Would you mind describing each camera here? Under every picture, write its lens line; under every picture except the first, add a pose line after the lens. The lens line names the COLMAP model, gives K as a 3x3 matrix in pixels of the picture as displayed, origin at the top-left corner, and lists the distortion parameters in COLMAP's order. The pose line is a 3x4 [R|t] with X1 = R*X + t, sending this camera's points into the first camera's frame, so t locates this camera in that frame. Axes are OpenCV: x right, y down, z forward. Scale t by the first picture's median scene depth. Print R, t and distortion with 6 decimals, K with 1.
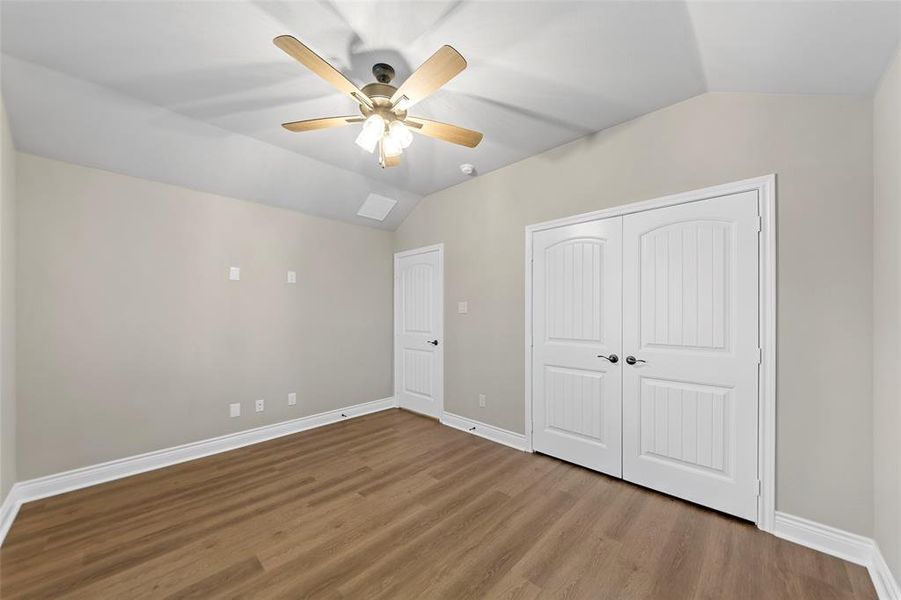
lens RADIAL K [[325.9, 0, 450.7], [0, 325.9, 310.7], [0, 0, 1]] dist [0.002250, -0.000104]
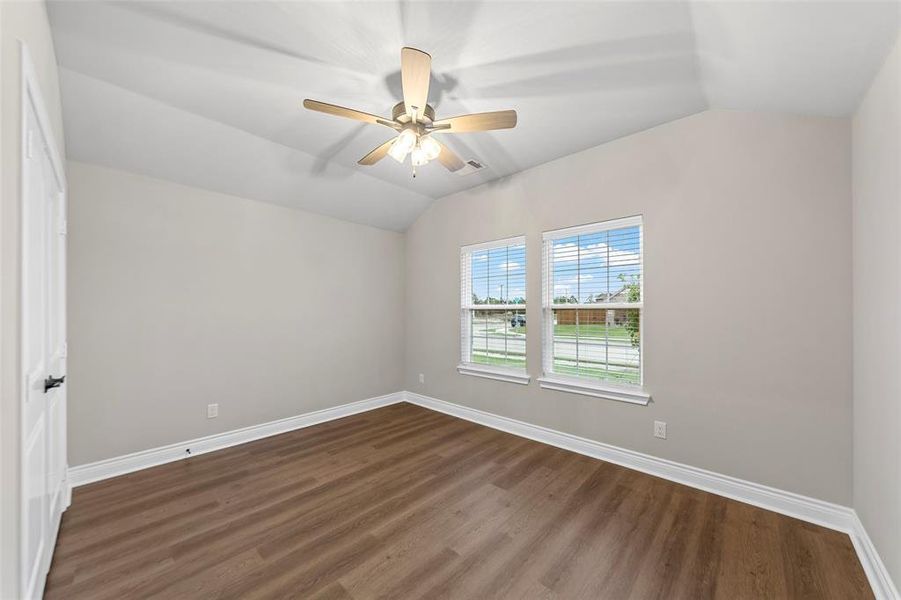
lens RADIAL K [[325.9, 0, 450.7], [0, 325.9, 310.7], [0, 0, 1]] dist [0.002250, -0.000104]
pose [[-0.999698, 0.002334, -0.024476, -0.198830], [0.002452, 0.999986, -0.004784, 0.010621], [0.024465, -0.004843, -0.999689, 1.381479]]
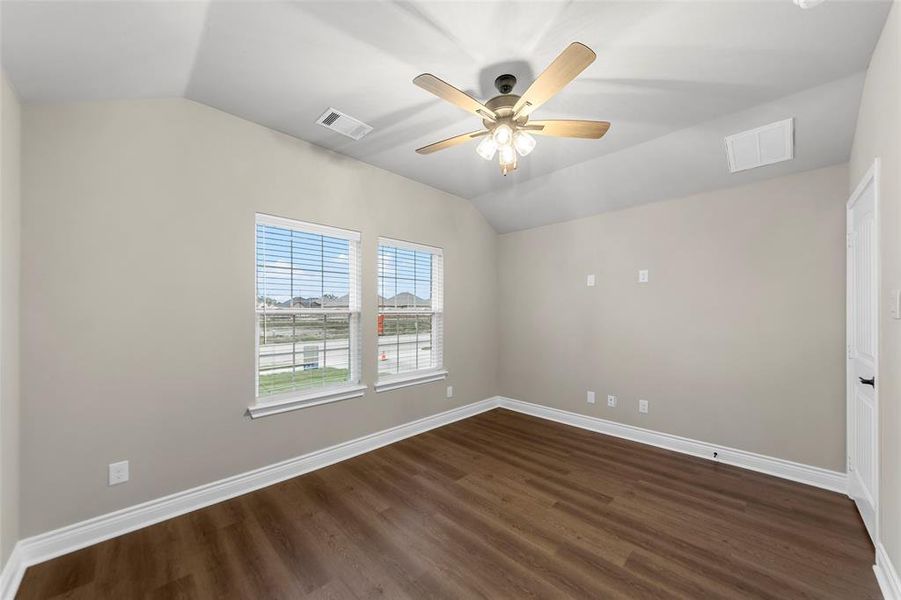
lens RADIAL K [[323.1, 0, 452.7], [0, 323.1, 308.4], [0, 0, 1]] dist [-0.000662, -0.000177]
pose [[-0.008194, -0.010412, -0.999912, 0.539374], [0.004452, 0.999935, -0.010449, -0.003233], [0.999957, -0.004537, -0.008147, 0.556945]]
